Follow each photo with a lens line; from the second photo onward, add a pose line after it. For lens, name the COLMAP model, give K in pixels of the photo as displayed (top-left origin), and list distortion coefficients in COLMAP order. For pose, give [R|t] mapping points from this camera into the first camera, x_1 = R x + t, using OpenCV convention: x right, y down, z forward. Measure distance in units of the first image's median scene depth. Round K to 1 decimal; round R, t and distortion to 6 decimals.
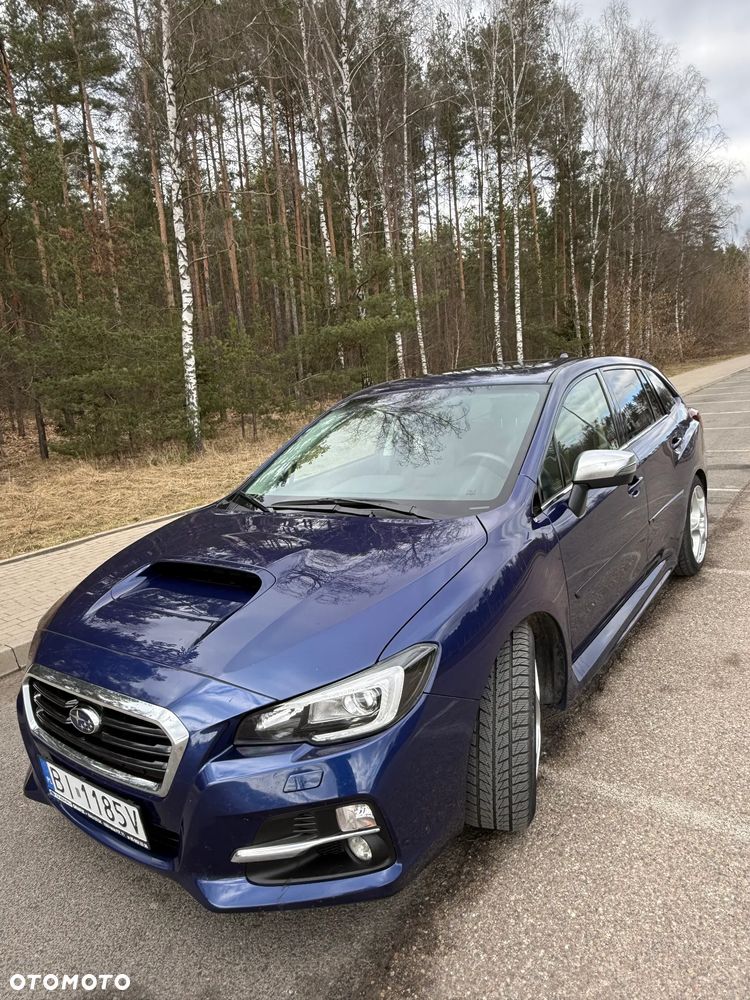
lens RADIAL K [[652.7, 0, 374.7], [0, 652.7, 502.2], [0, 0, 1]] dist [-0.003612, 0.000782]
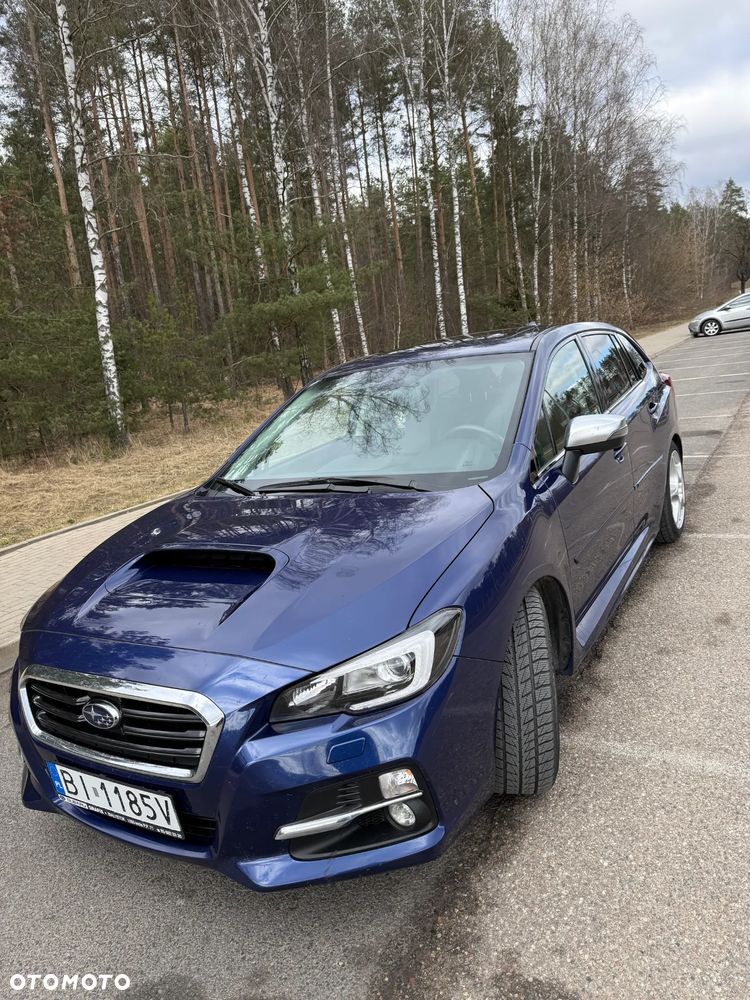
lens RADIAL K [[707.0, 0, 376.1], [0, 707.0, 505.9], [0, 0, 1]] dist [0.025542, -0.034910]
pose [[0.994719, -0.054867, 0.086744, -0.012453], [0.053280, 0.998369, 0.020509, 0.002920], [-0.087728, -0.015779, 0.996020, -0.007535]]
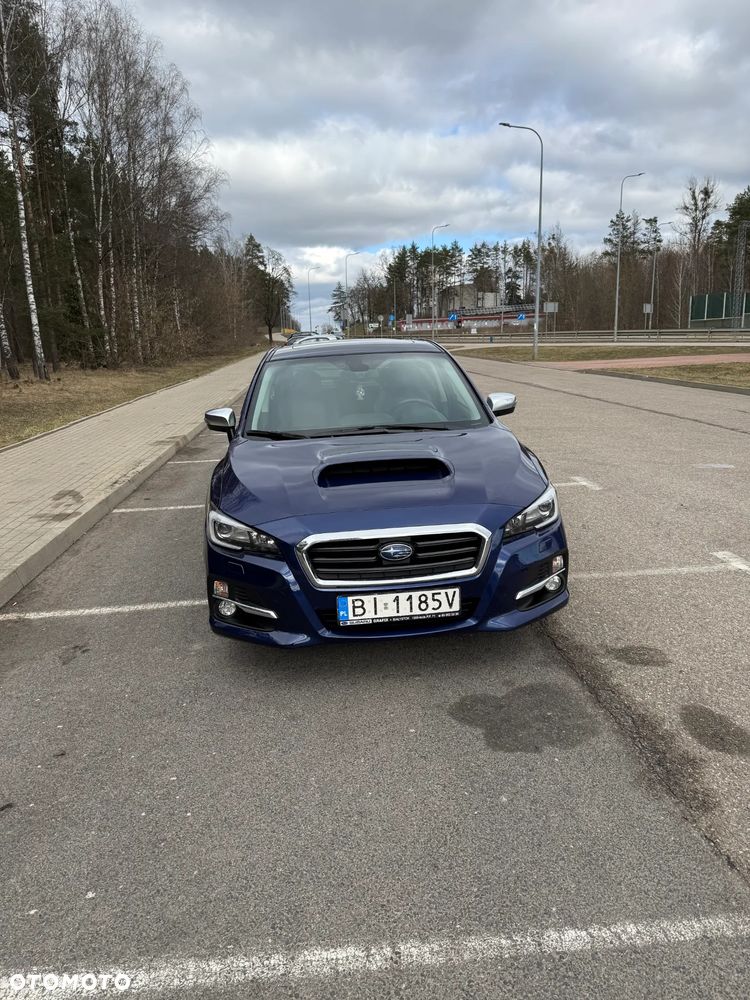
lens RADIAL K [[705.6, 0, 375.0], [0, 705.6, 500.0], [0, 0, 1]] dist [0.094401, -0.140165]
pose [[0.749068, -0.080097, 0.657633, -0.165358], [0.089911, 0.995771, 0.018869, 0.019433], [-0.656363, 0.044994, 0.753102, -0.020958]]
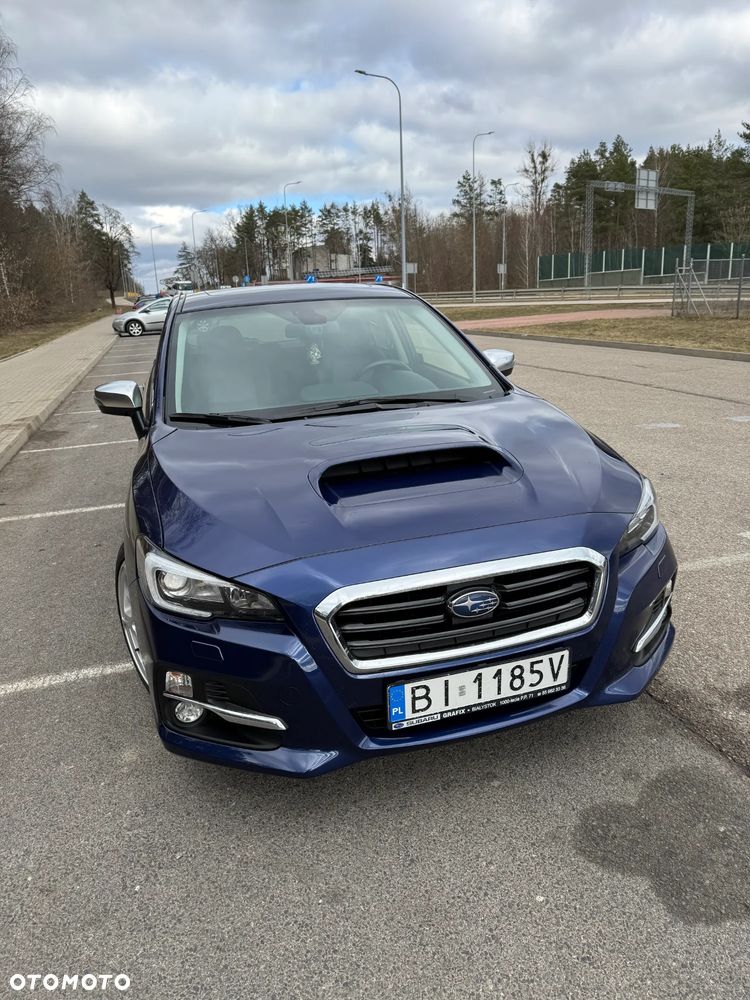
lens RADIAL K [[706.6, 0, 373.8], [0, 706.6, 492.8], [0, 0, 1]] dist [0.090561, -0.160265]
pose [[0.604928, -0.149855, 0.782053, -0.140301], [0.142344, 0.986663, 0.078956, 0.008196], [-0.783454, 0.063558, 0.618191, 0.050858]]
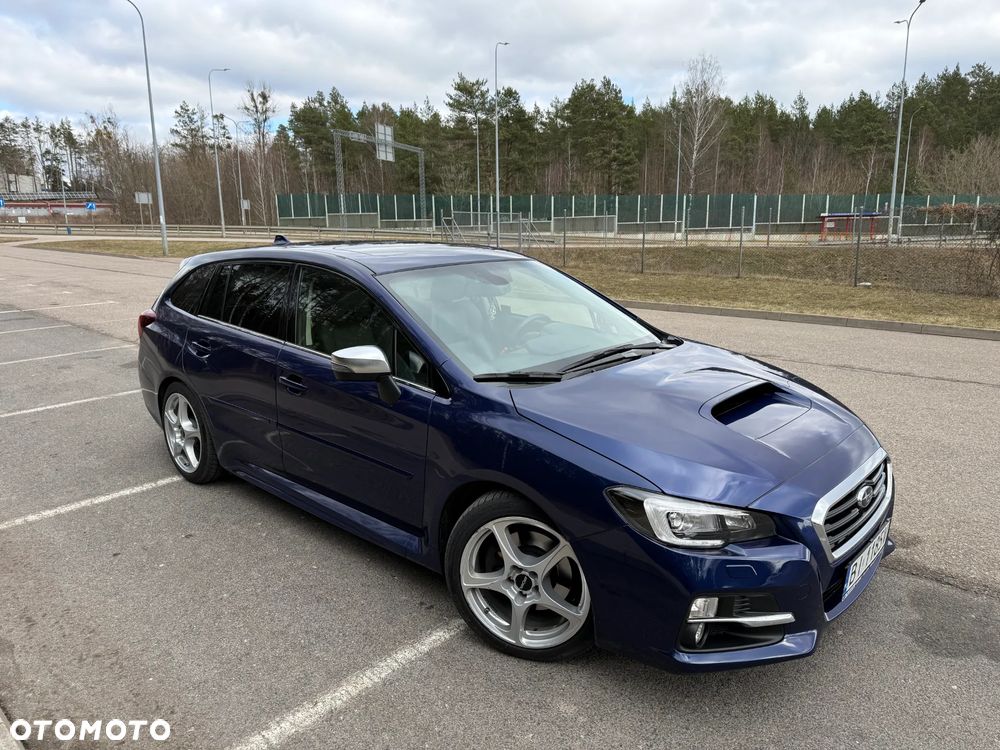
lens RADIAL K [[707.0, 0, 503.9], [0, 707.0, 379.4], [0, 0, 1]] dist [0.025542, -0.034910]
pose [[0.098064, -0.126026, 0.987168, -0.201710], [0.185909, 0.976807, 0.106236, -0.019078], [-0.977661, 0.173106, 0.119219, 0.159790]]
